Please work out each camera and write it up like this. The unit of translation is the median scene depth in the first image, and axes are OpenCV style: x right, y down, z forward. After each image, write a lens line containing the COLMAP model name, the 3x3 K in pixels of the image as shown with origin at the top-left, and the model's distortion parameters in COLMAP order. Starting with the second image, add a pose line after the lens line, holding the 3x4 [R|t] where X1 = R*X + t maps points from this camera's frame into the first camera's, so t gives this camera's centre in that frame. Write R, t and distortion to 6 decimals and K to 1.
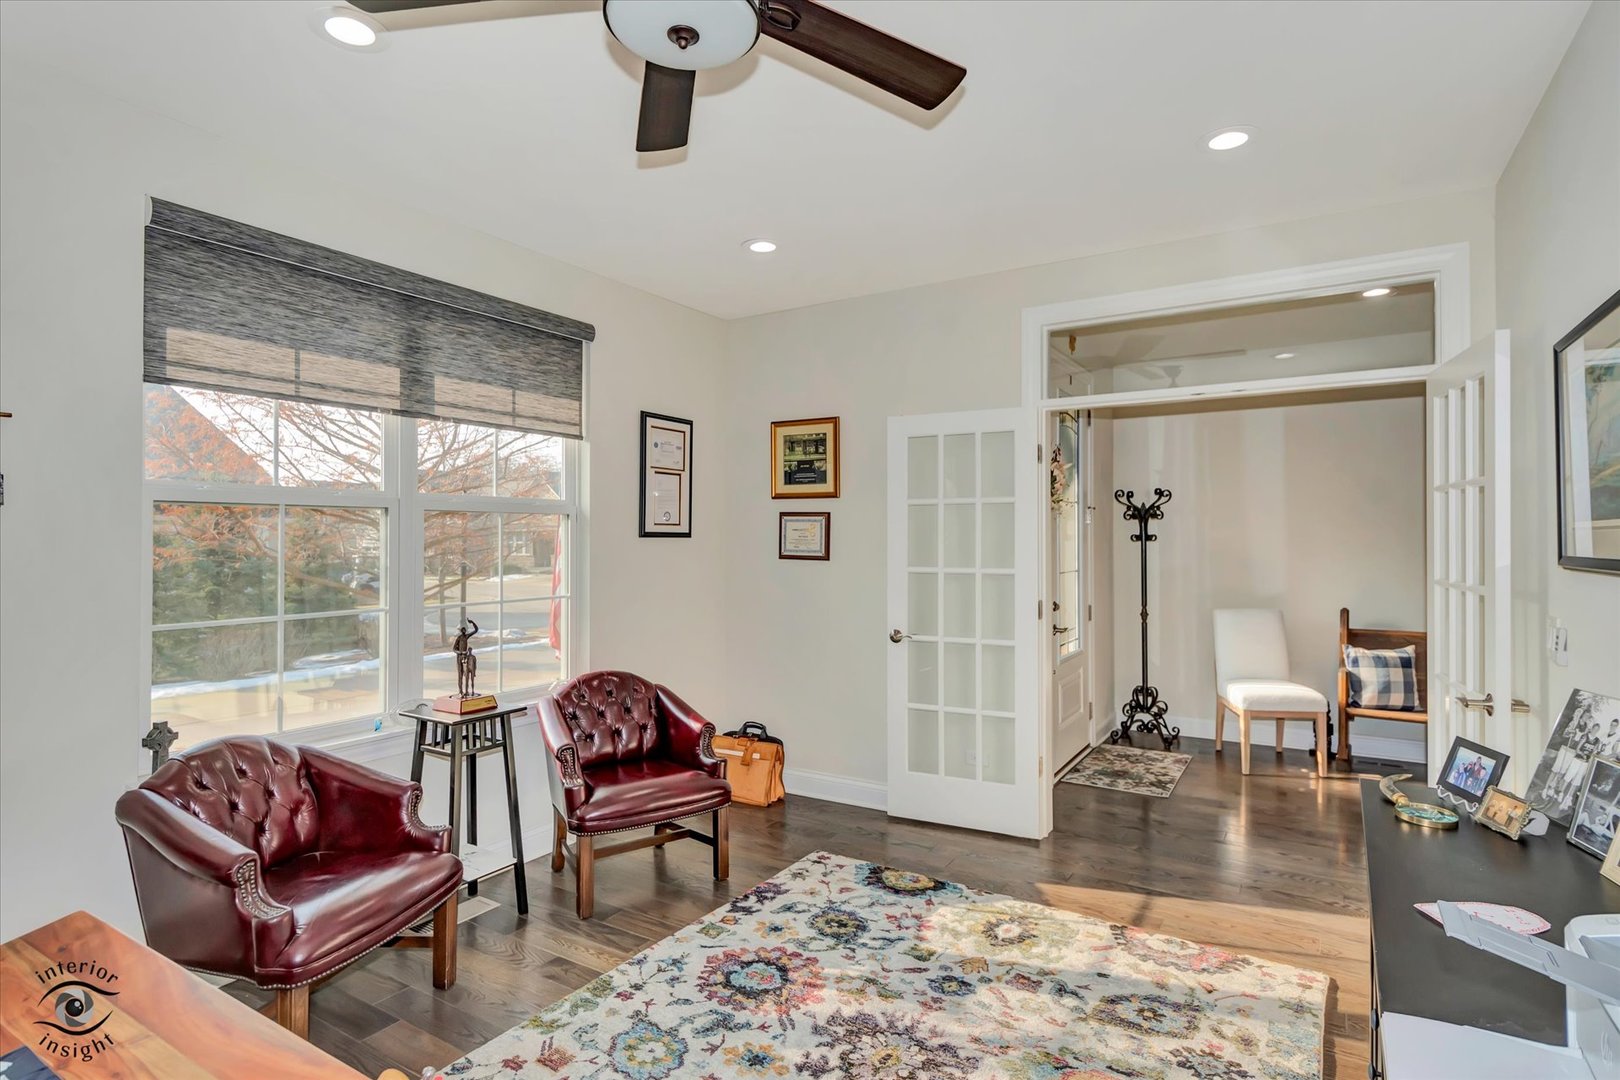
lens RADIAL K [[838.0, 0, 808.6], [0, 838.0, 530.2], [0, 0, 1]] dist [0.013535, -0.008022]
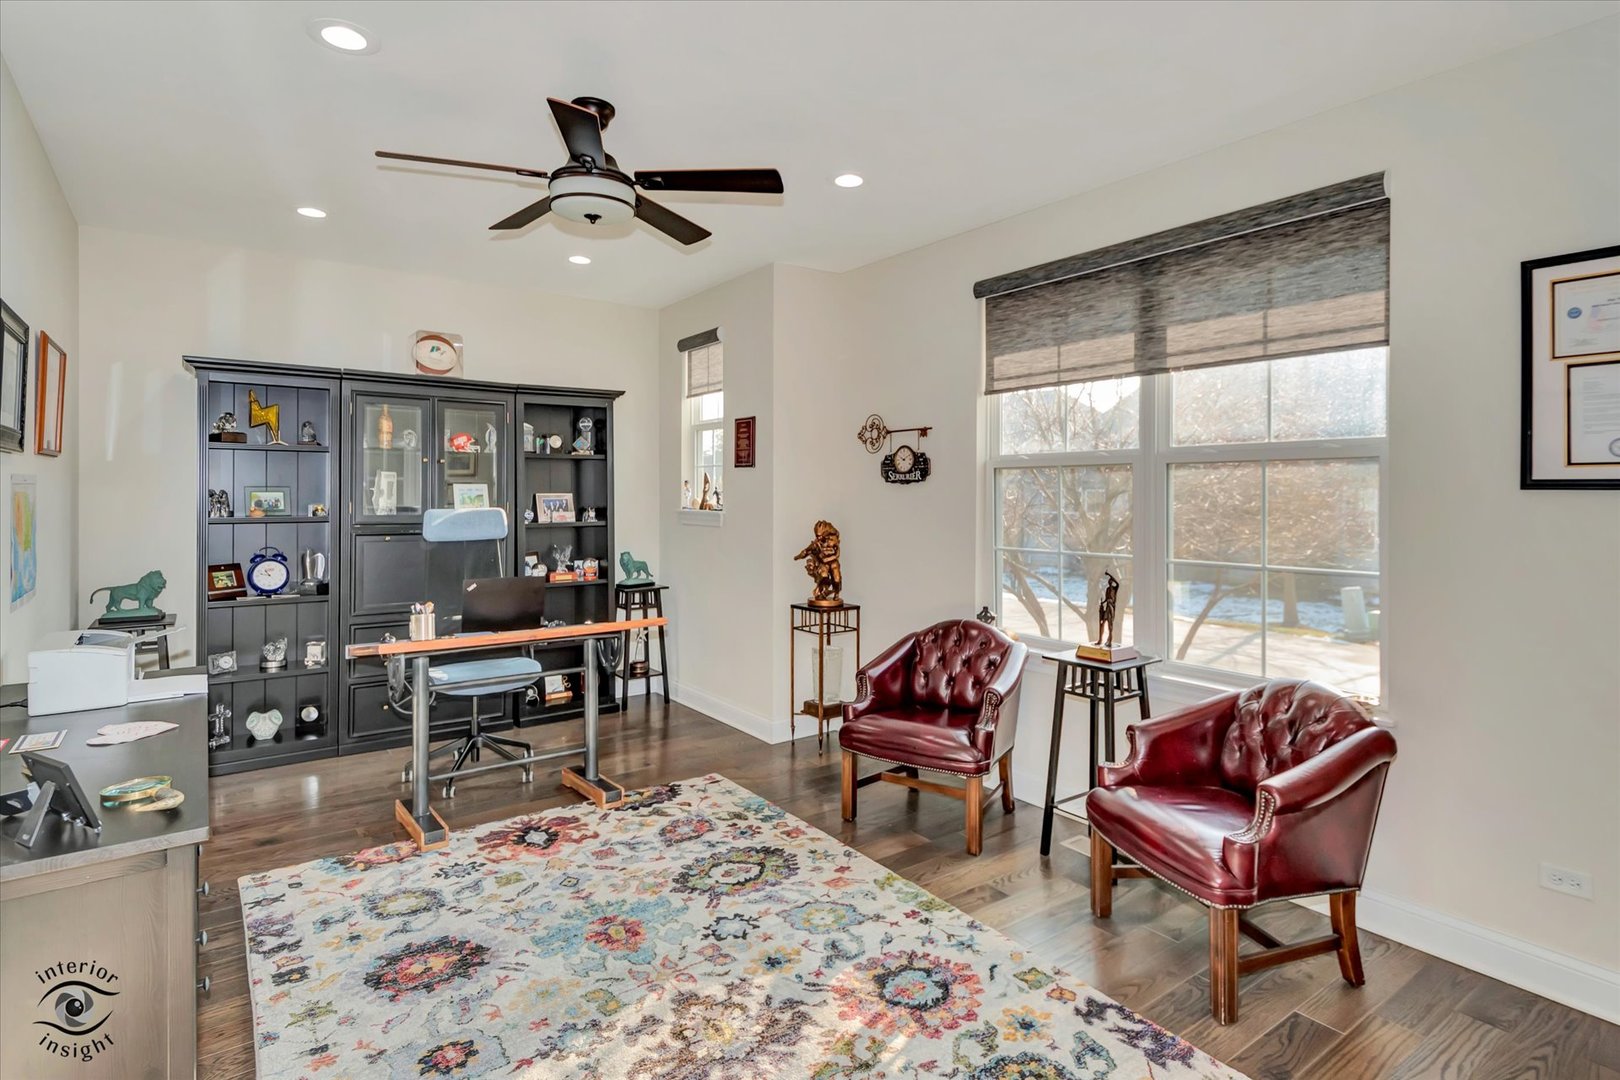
lens RADIAL K [[838.0, 0, 811.9], [0, 838.0, 502.1], [0, 0, 1]] dist [0.013535, -0.008022]
pose [[-0.382392, 0.002973, -0.923996, 0.700036], [0.001858, 0.999995, 0.002448, 0.020334], [0.923998, -0.000781, -0.382395, 1.101318]]
